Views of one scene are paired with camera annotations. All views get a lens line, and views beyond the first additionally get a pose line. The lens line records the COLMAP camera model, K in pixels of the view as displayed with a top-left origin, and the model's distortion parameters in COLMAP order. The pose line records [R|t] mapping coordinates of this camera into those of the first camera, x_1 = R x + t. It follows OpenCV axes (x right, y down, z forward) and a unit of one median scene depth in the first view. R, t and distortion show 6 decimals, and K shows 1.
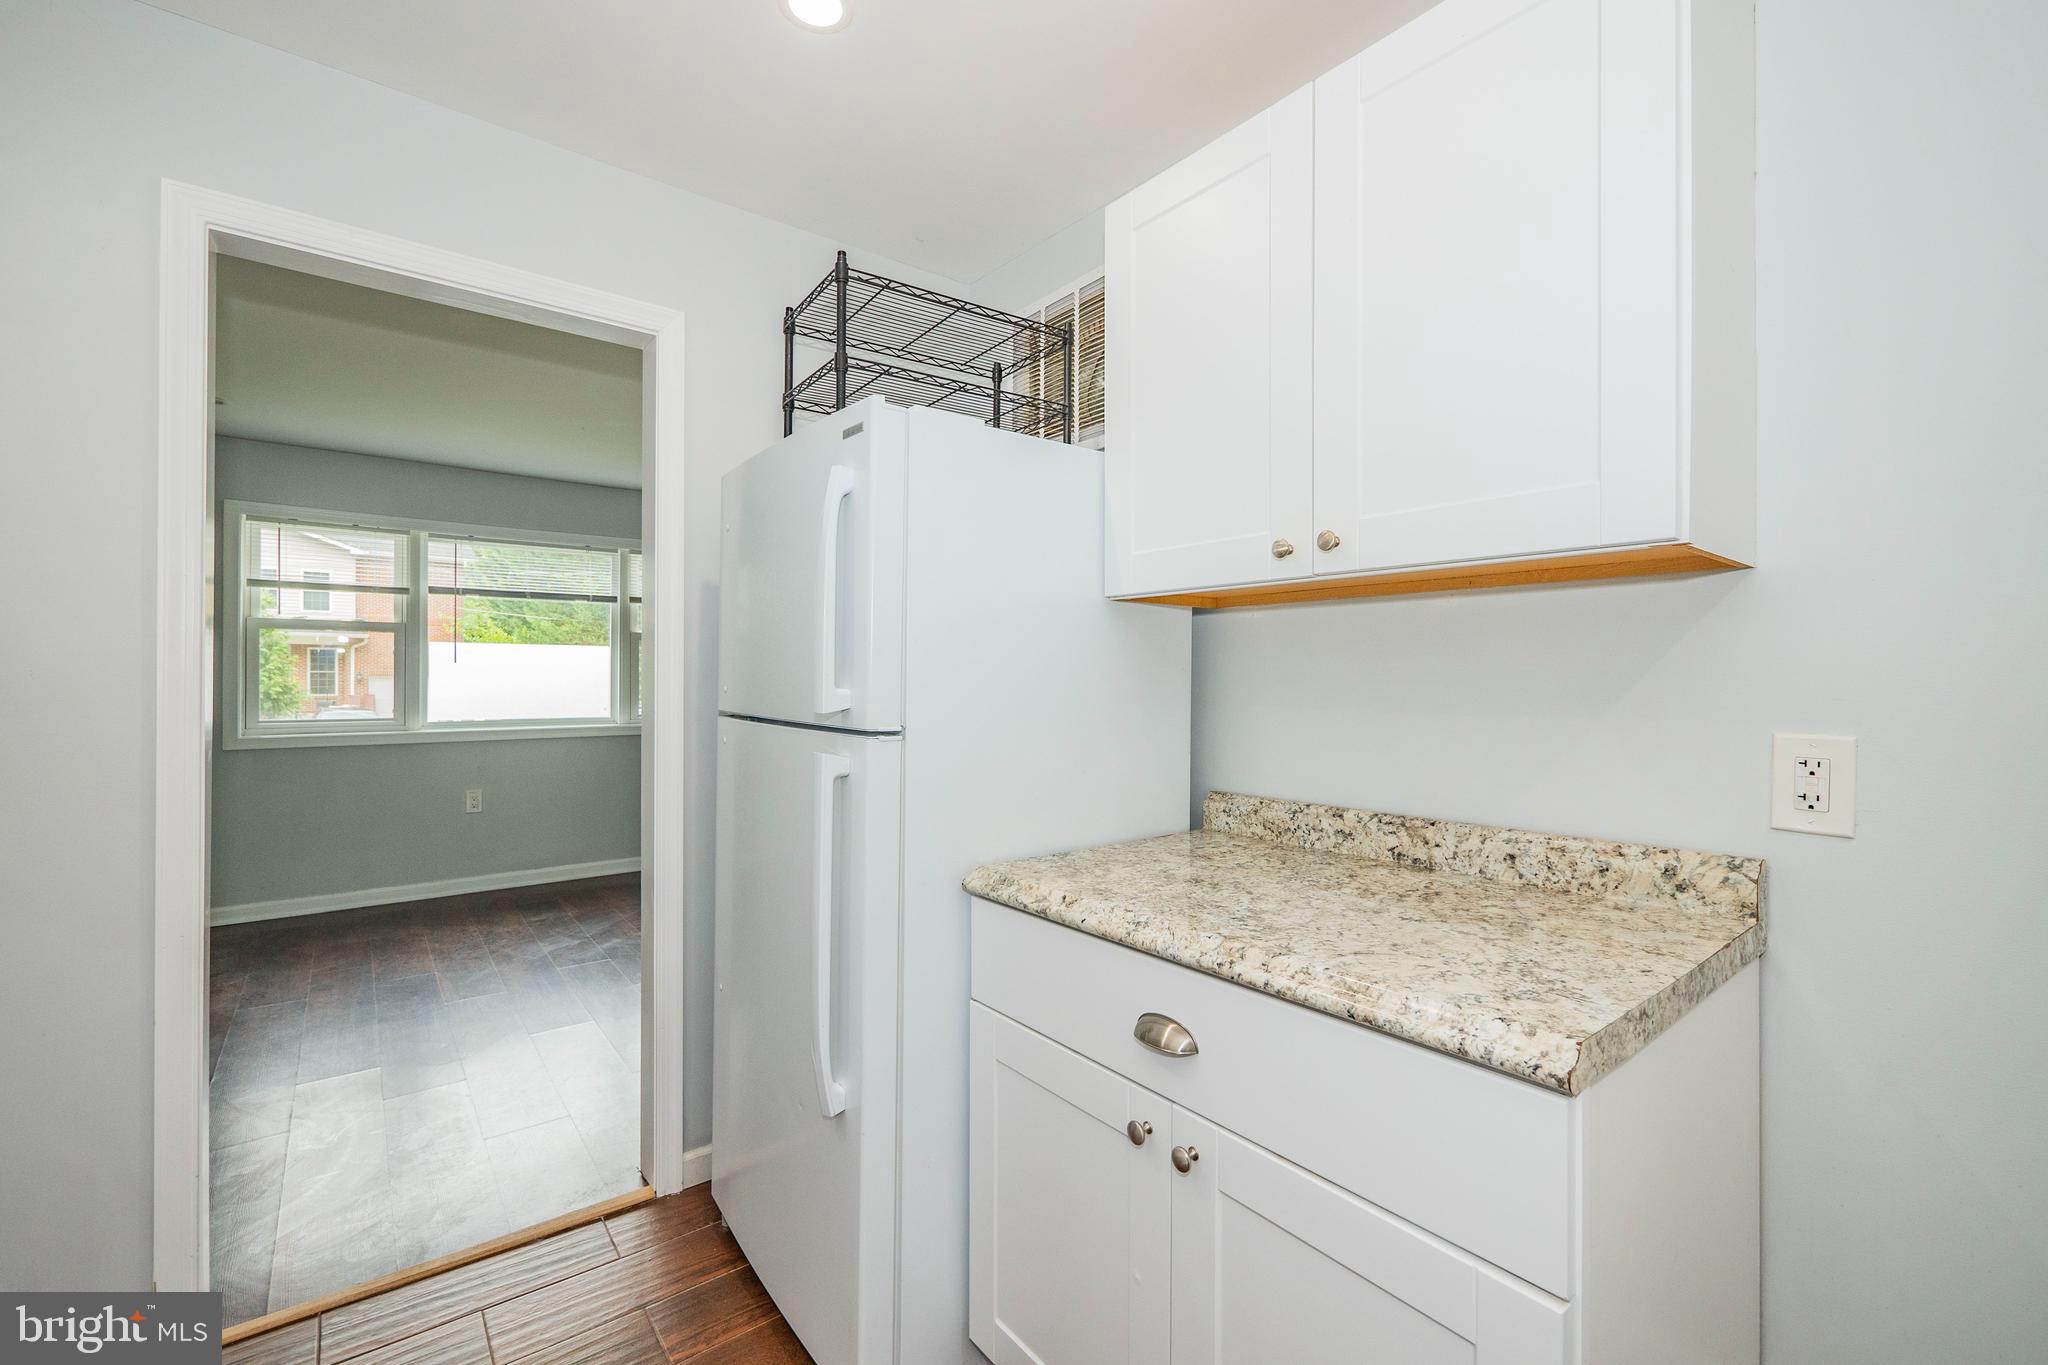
lens RADIAL K [[861.4, 0, 1021.1], [0, 861.4, 677.1], [0, 0, 1]] dist [-0.007675, 0.001227]
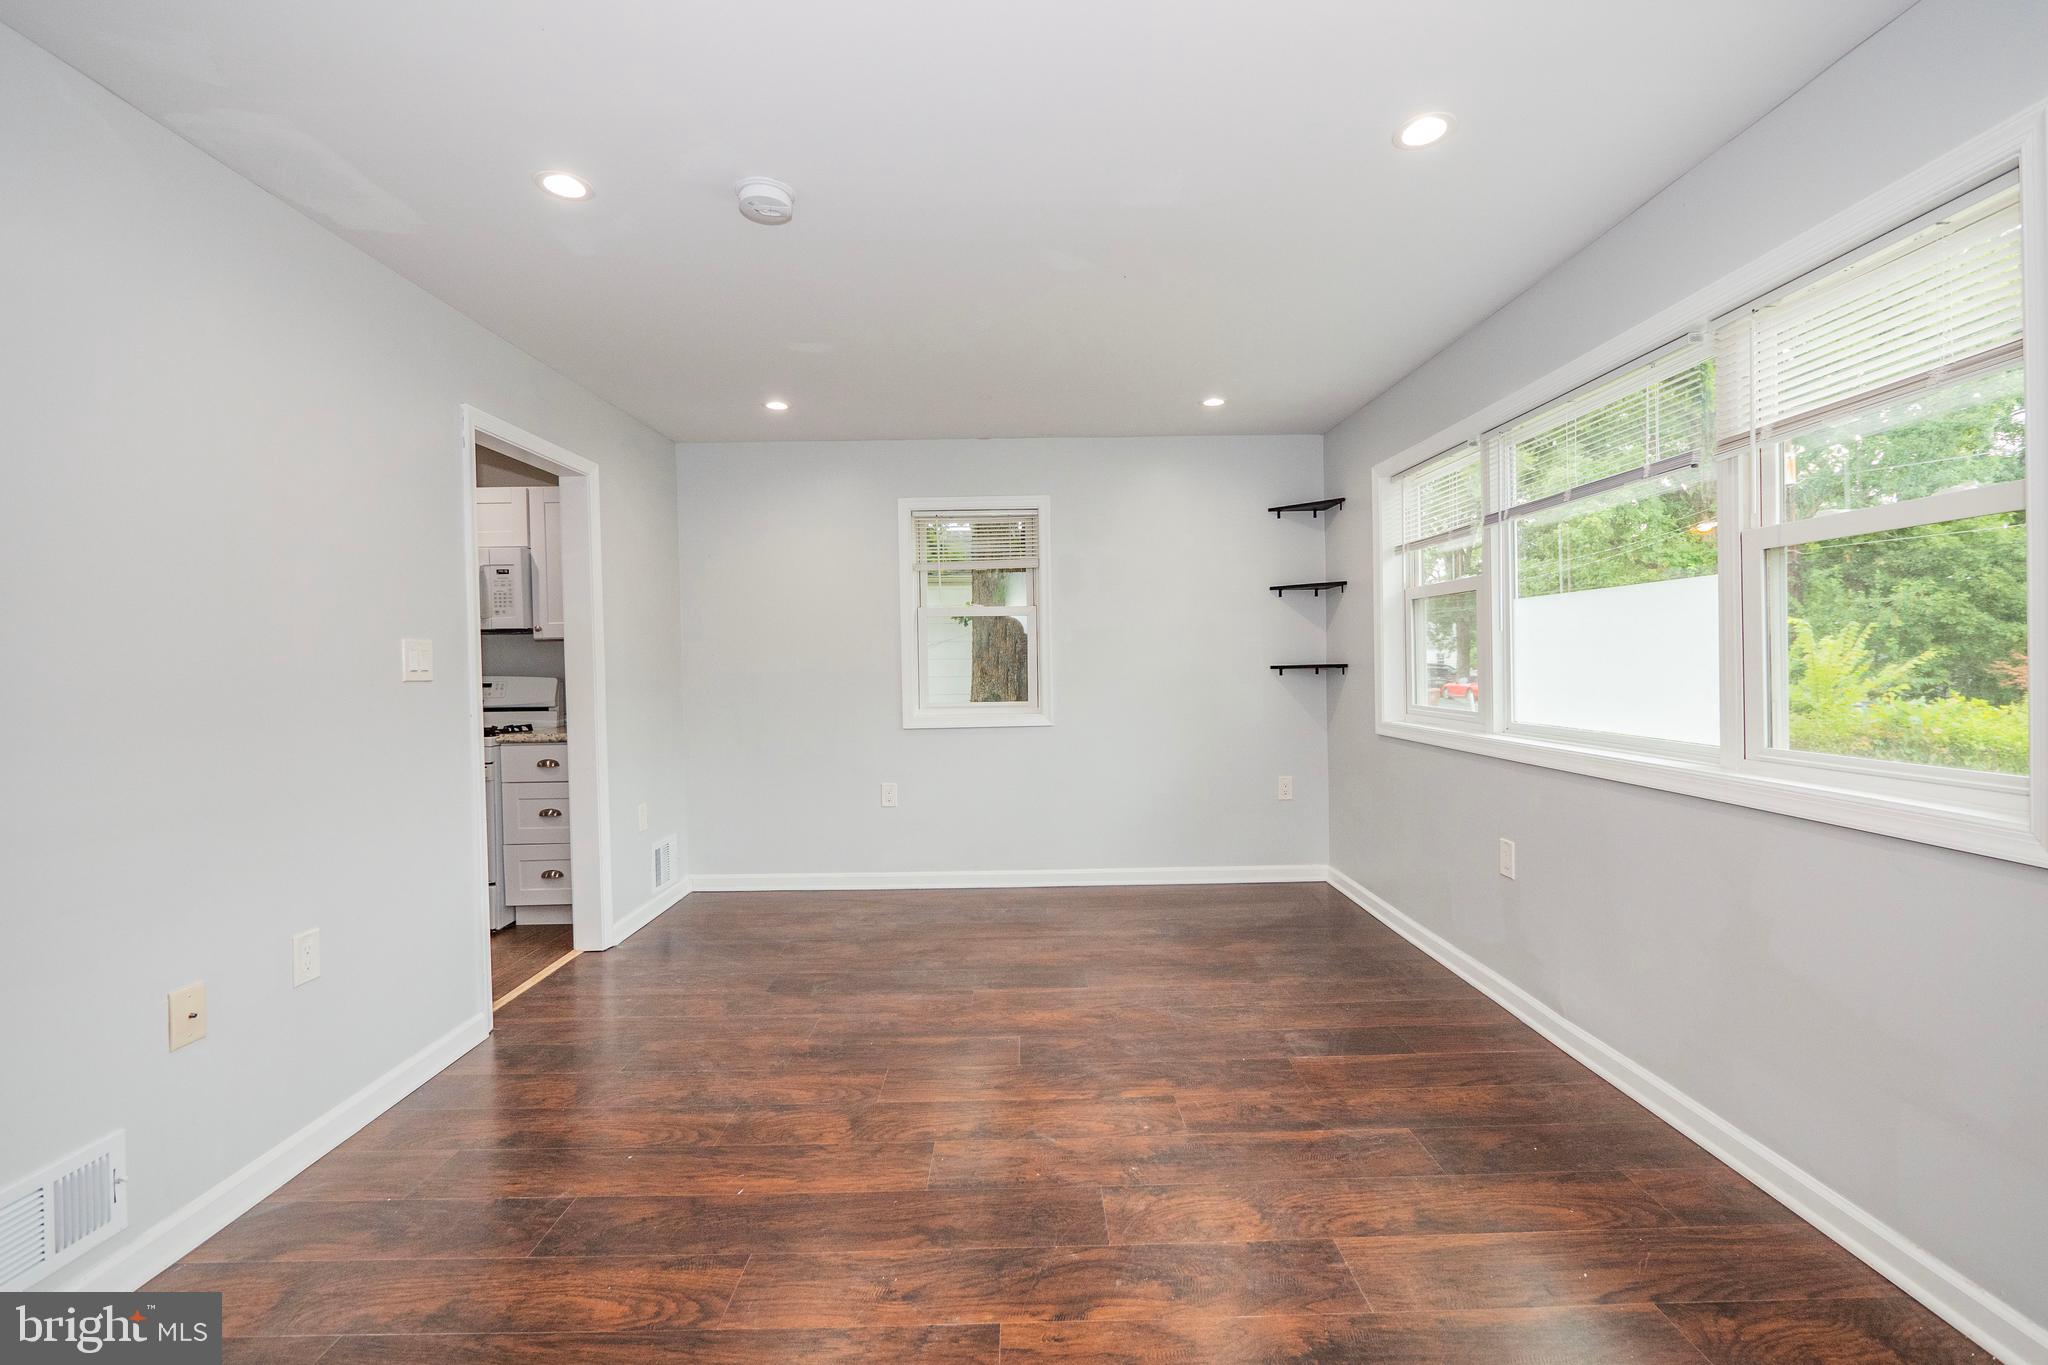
lens RADIAL K [[861.4, 0, 1024.9], [0, 861.4, 678.3], [0, 0, 1]] dist [-0.007675, 0.001227]
pose [[-0.610949, 0.021160, -0.791387, 0.136691], [0.014096, 0.999775, 0.015850, 0.008022], [0.791545, -0.001472, -0.611109, 3.023694]]
